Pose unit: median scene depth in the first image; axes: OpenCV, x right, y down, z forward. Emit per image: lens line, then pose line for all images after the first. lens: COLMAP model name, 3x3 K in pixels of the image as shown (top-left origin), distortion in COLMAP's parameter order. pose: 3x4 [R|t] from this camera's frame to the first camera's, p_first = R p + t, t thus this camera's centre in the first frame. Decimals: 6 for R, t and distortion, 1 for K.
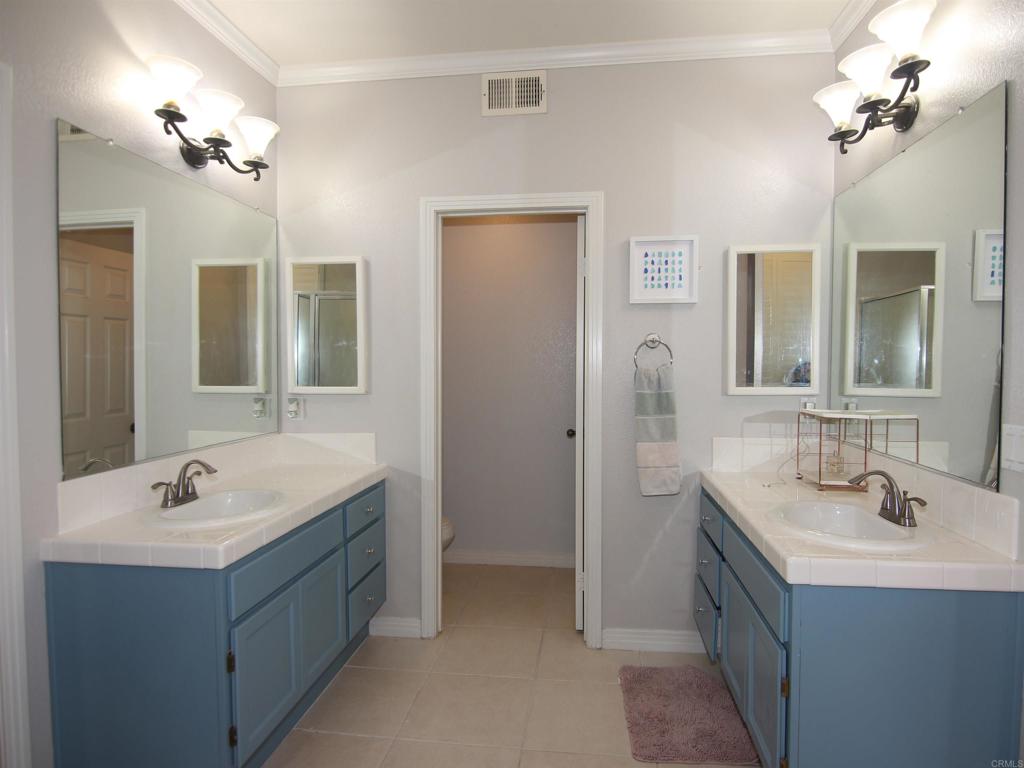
lens RADIAL K [[585.6, 0, 517.1], [0, 585.6, 381.7], [0, 0, 1]] dist [-0.002961, -0.013264]
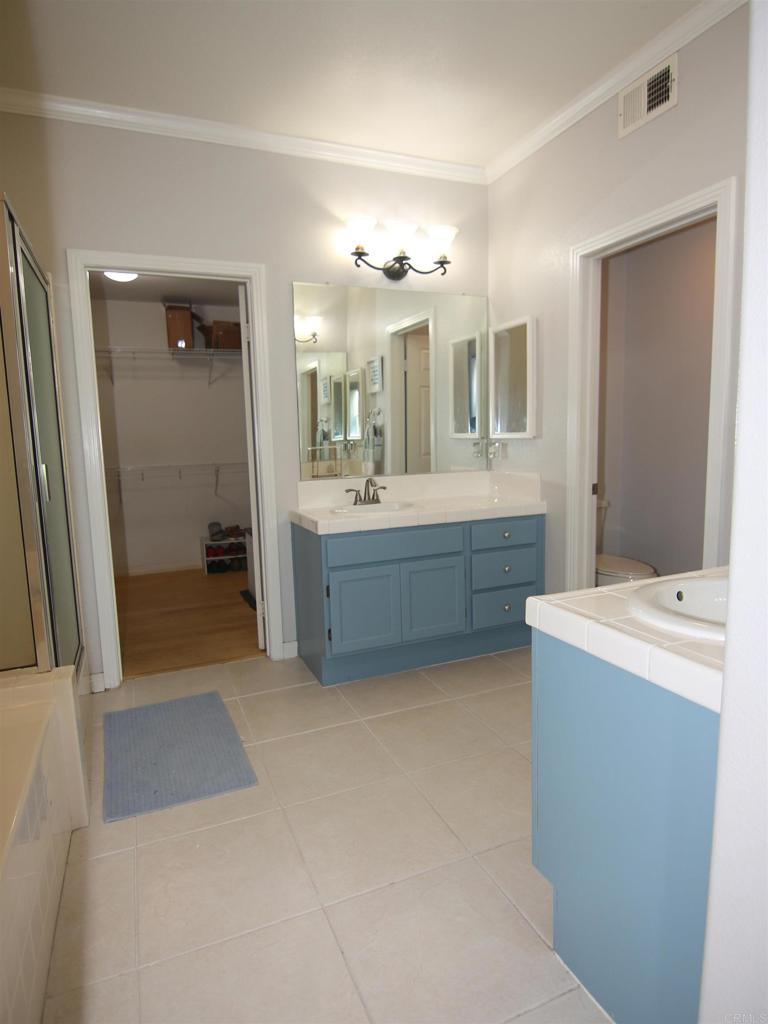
lens RADIAL K [[585.6, 0, 393.0], [0, 585.6, 504.5], [0, 0, 1]] dist [-0.002961, -0.013264]
pose [[0.505658, 0.091525, -0.857865, 0.682983], [0.000292, 0.994339, 0.106258, 0.031706], [0.862734, -0.053981, 0.502768, 0.207828]]
